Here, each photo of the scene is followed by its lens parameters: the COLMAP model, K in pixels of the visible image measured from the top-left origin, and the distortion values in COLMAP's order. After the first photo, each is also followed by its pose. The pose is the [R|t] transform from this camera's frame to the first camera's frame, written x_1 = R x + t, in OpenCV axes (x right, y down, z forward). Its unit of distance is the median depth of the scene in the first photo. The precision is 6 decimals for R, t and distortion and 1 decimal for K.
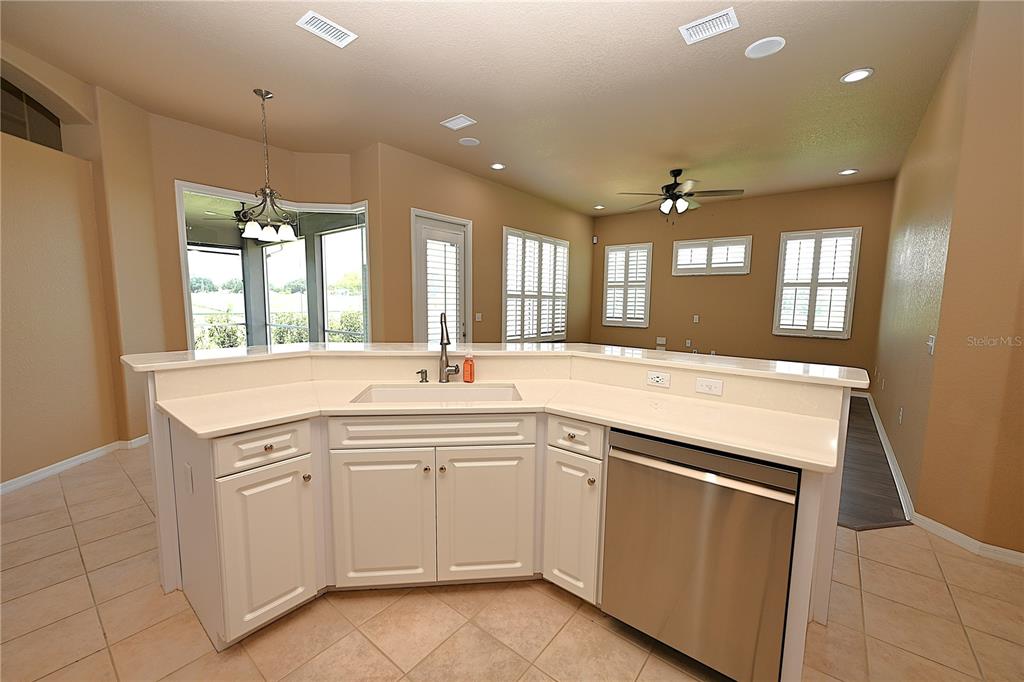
lens RADIAL K [[403.1, 0, 510.0], [0, 403.1, 343.9], [0, 0, 1]] dist [0.000945, 0.000367]
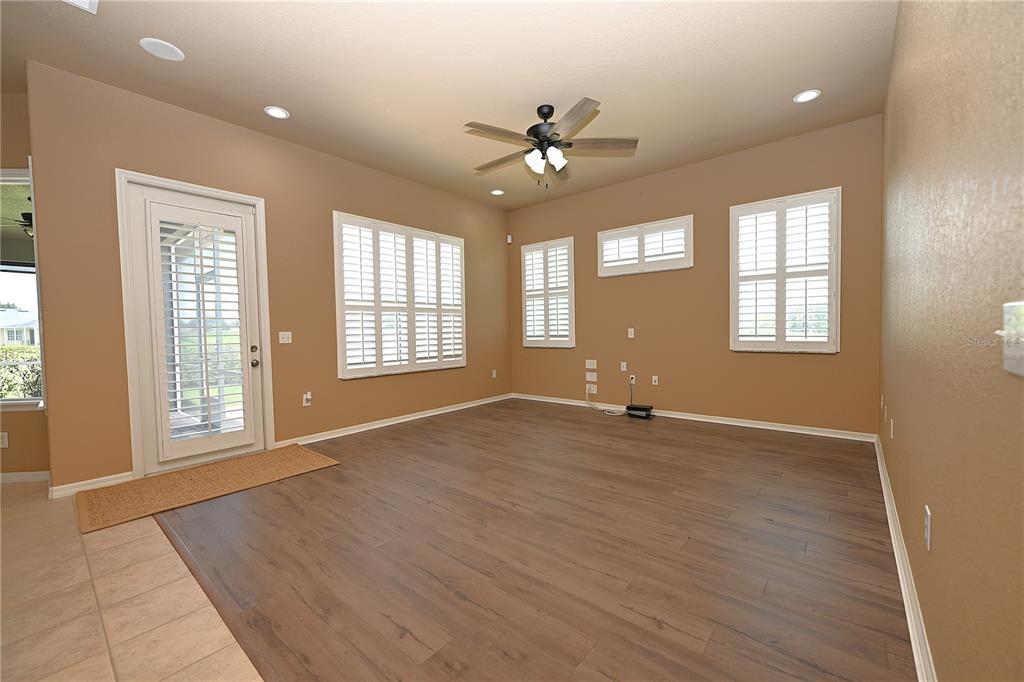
lens RADIAL K [[403.1, 0, 510.0], [0, 403.1, 343.9], [0, 0, 1]] dist [0.000945, 0.000367]
pose [[0.999178, -0.031571, -0.025428, 0.300527], [0.029629, 0.996859, -0.073447, 0.005715], [0.027667, 0.072633, 0.996975, 0.303918]]
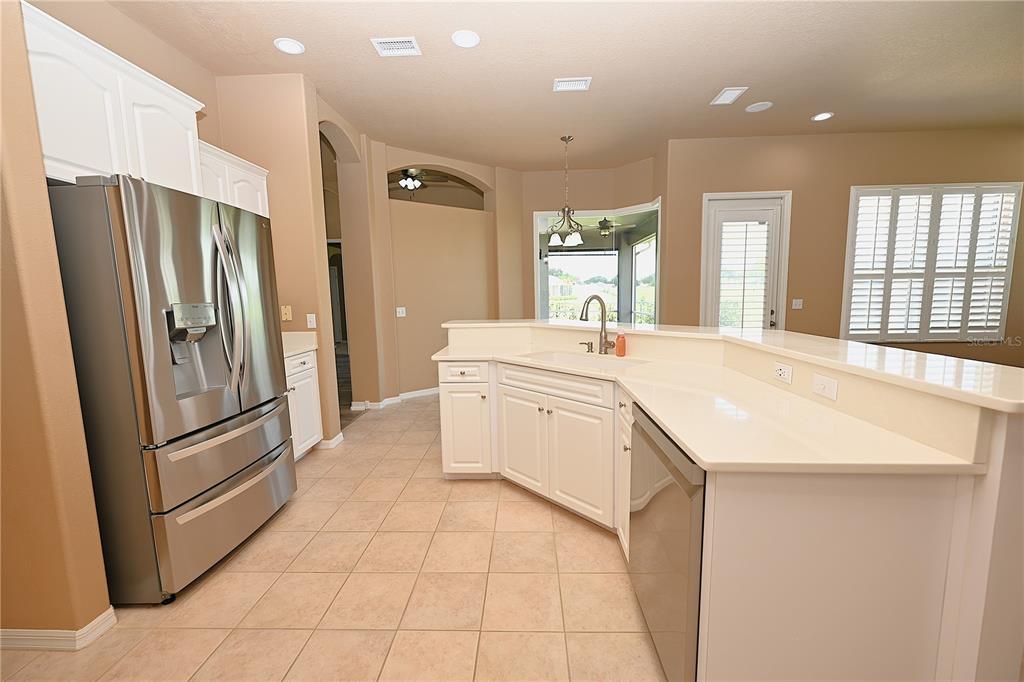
lens RADIAL K [[403.5, 0, 515.0], [0, 403.5, 337.6], [0, 0, 1]] dist [-0.001026, 0.000075]
pose [[0.601039, 0.065504, -0.796531, 0.224770], [-0.060235, 0.997514, 0.036581, 0.007032], [0.796946, 0.025992, 0.603491, 0.029388]]
